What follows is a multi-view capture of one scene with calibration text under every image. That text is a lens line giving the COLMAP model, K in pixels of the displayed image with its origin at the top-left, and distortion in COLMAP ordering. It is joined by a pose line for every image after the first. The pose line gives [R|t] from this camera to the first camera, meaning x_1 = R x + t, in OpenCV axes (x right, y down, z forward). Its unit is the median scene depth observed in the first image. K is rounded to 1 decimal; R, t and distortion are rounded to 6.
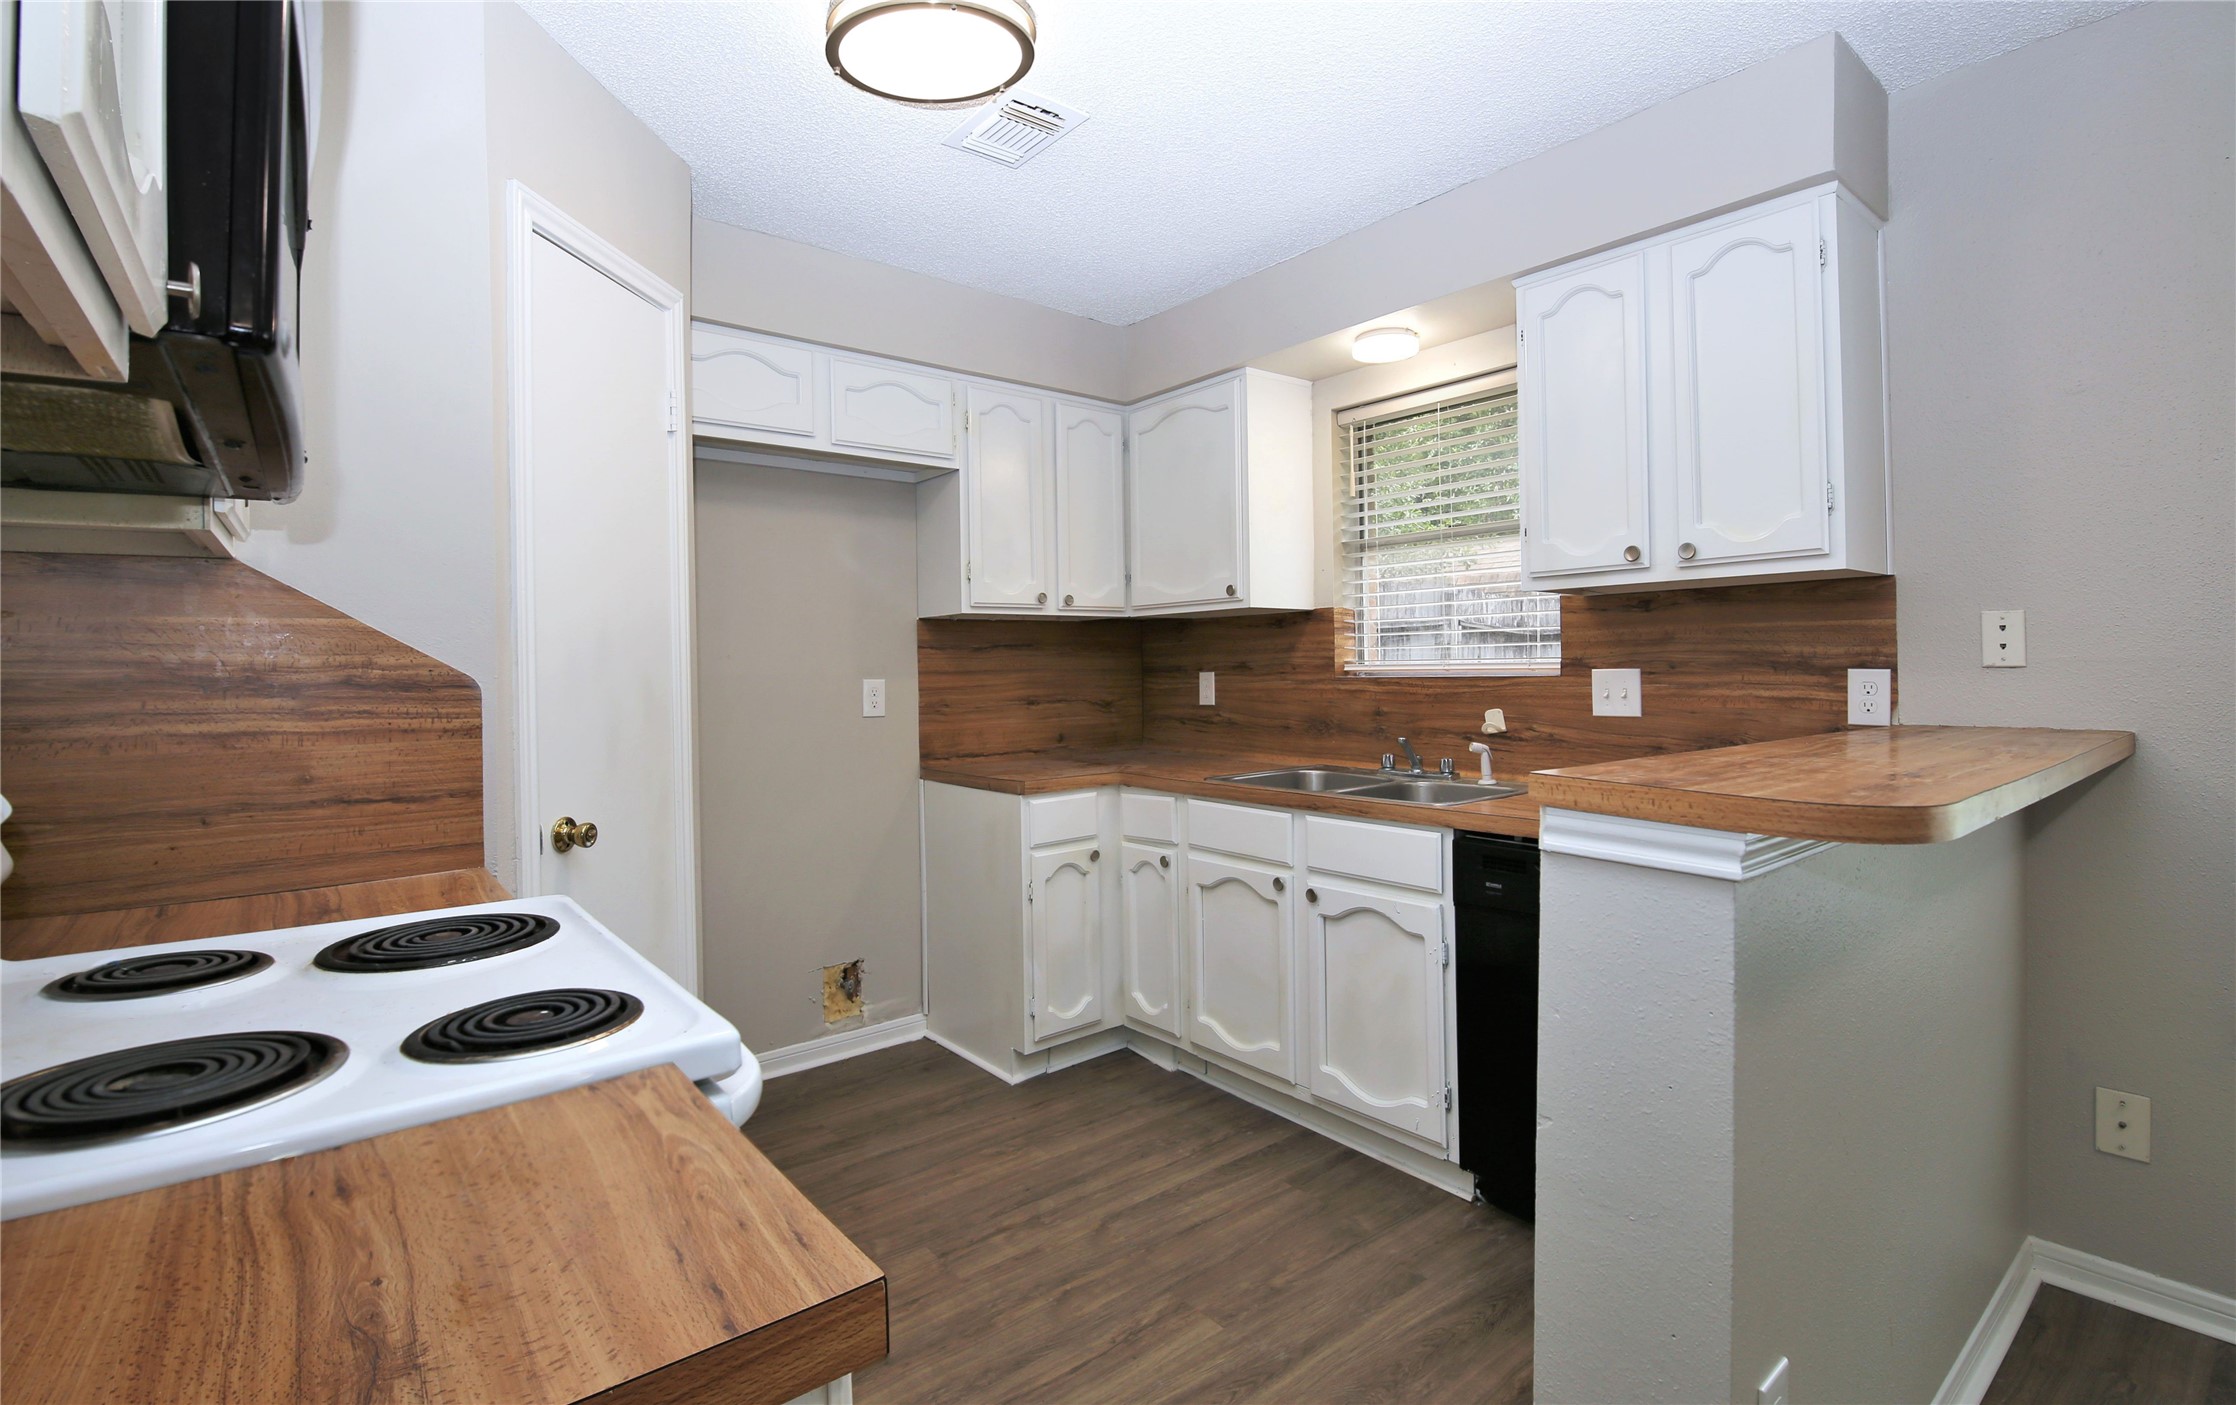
lens RADIAL K [[990.1, 0, 1115.5], [0, 990.1, 660.2], [0, 0, 1]] dist [-0.010560, -0.000048]
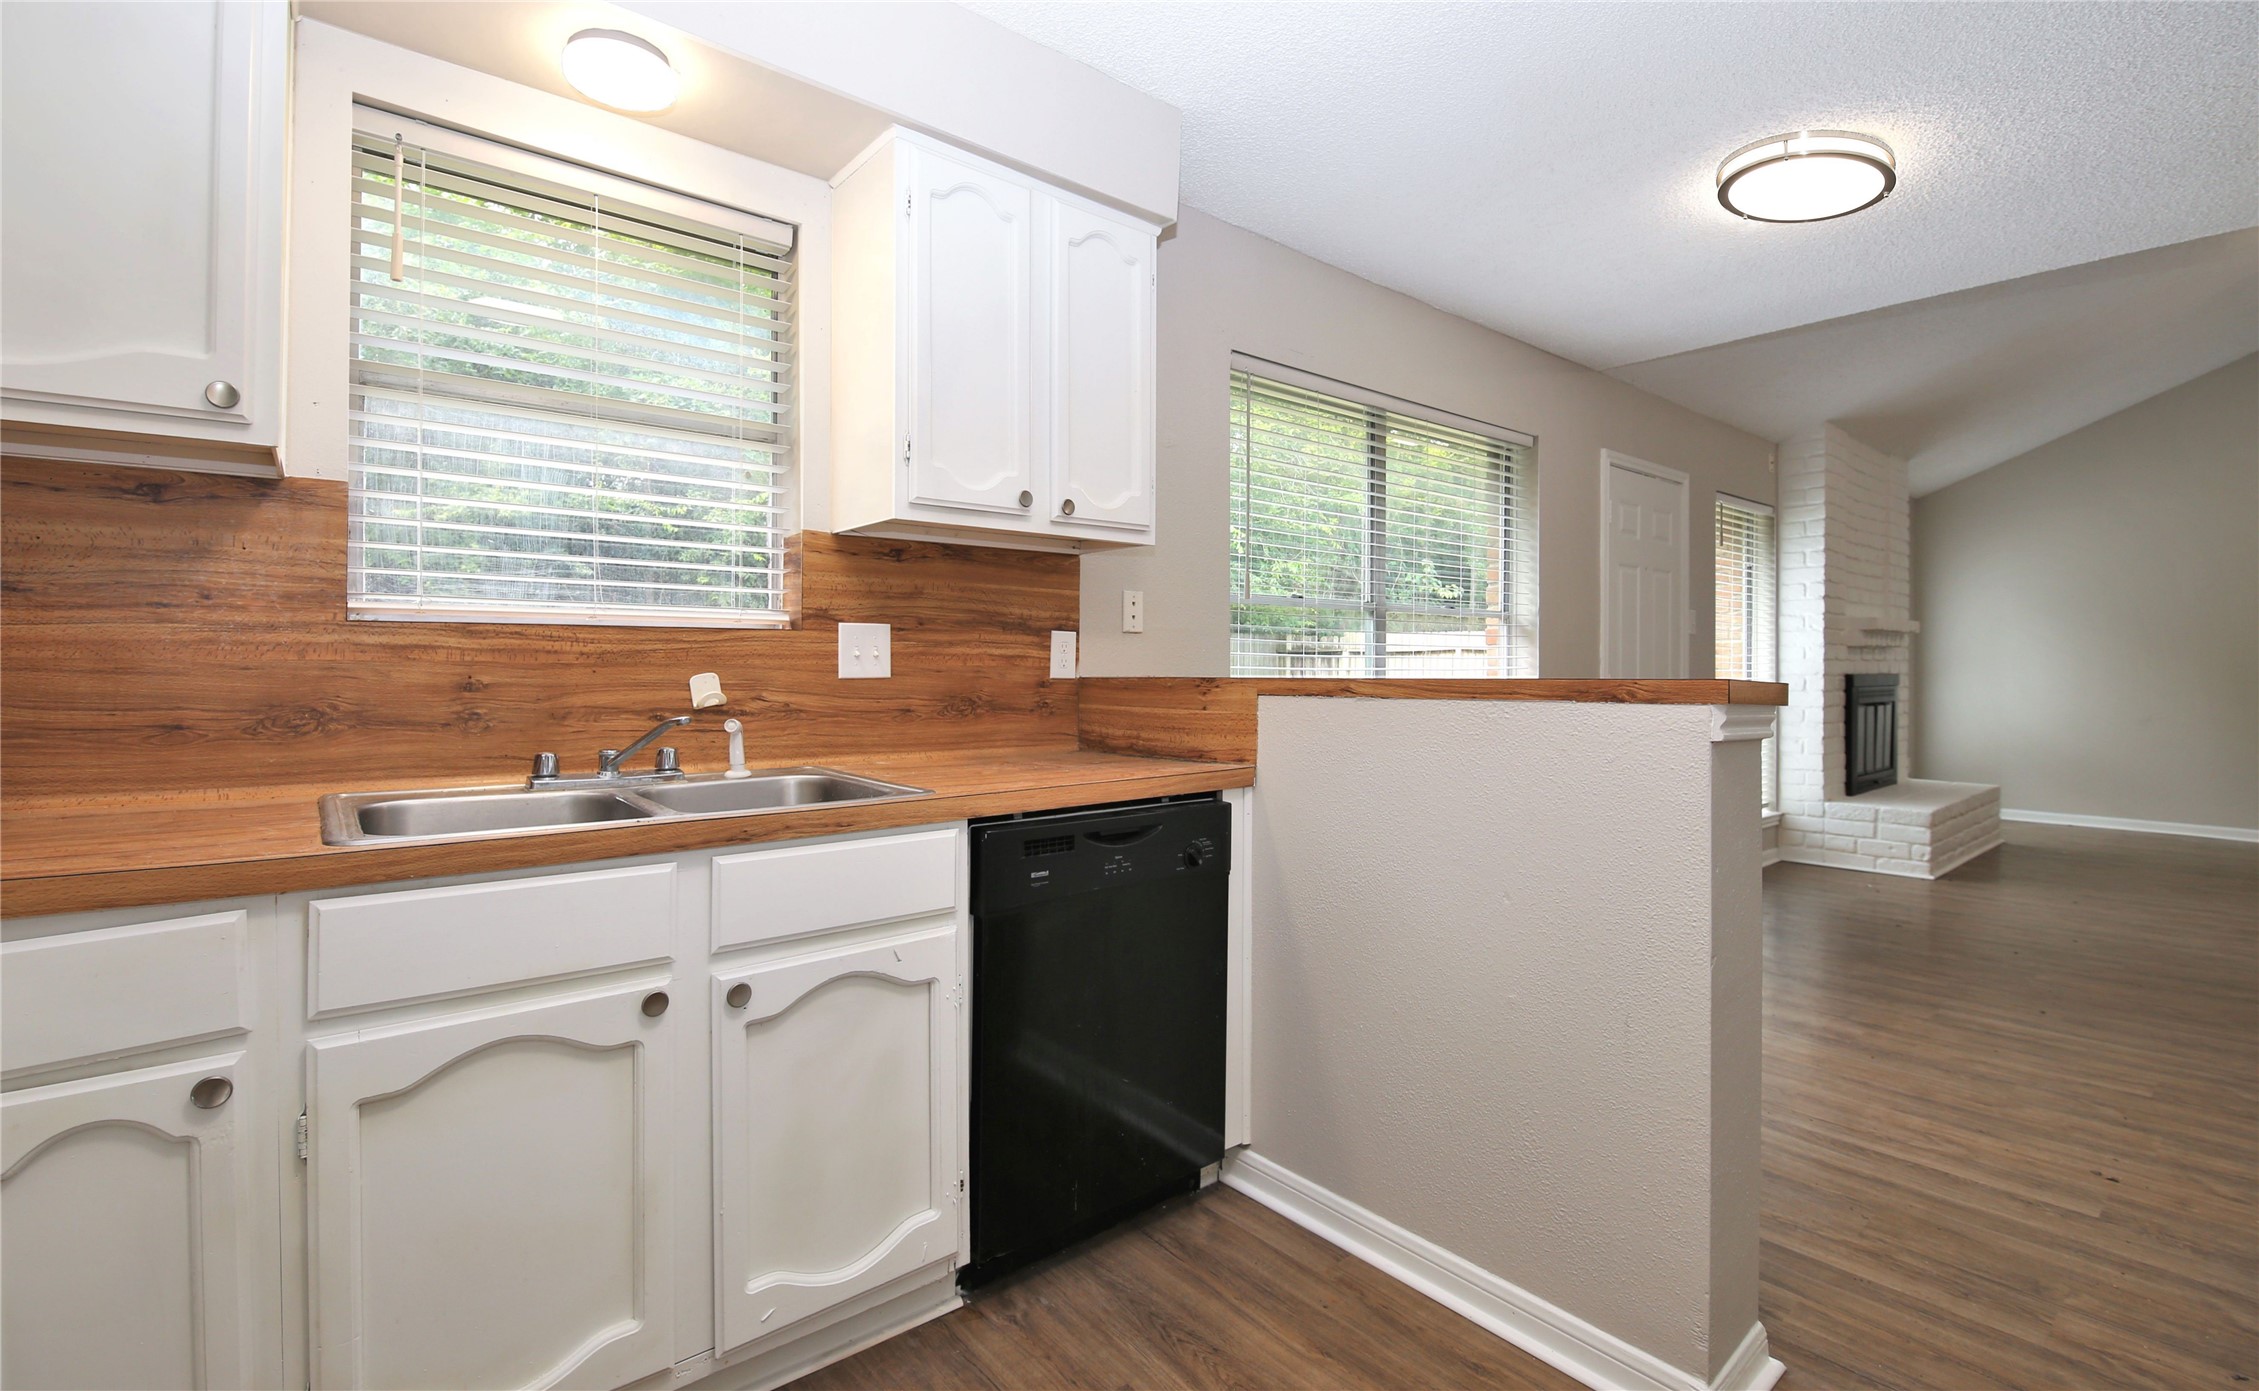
lens RADIAL K [[1010.3, 0, 1121.7], [0, 1010.3, 652.9], [0, 0, 1]] dist [0.000435, -0.007197]
pose [[-0.004413, 0.022167, 0.999745, -0.391983], [-0.015283, 0.999636, -0.022232, 0.052598], [-0.999873, -0.015377, -0.004072, 0.800722]]
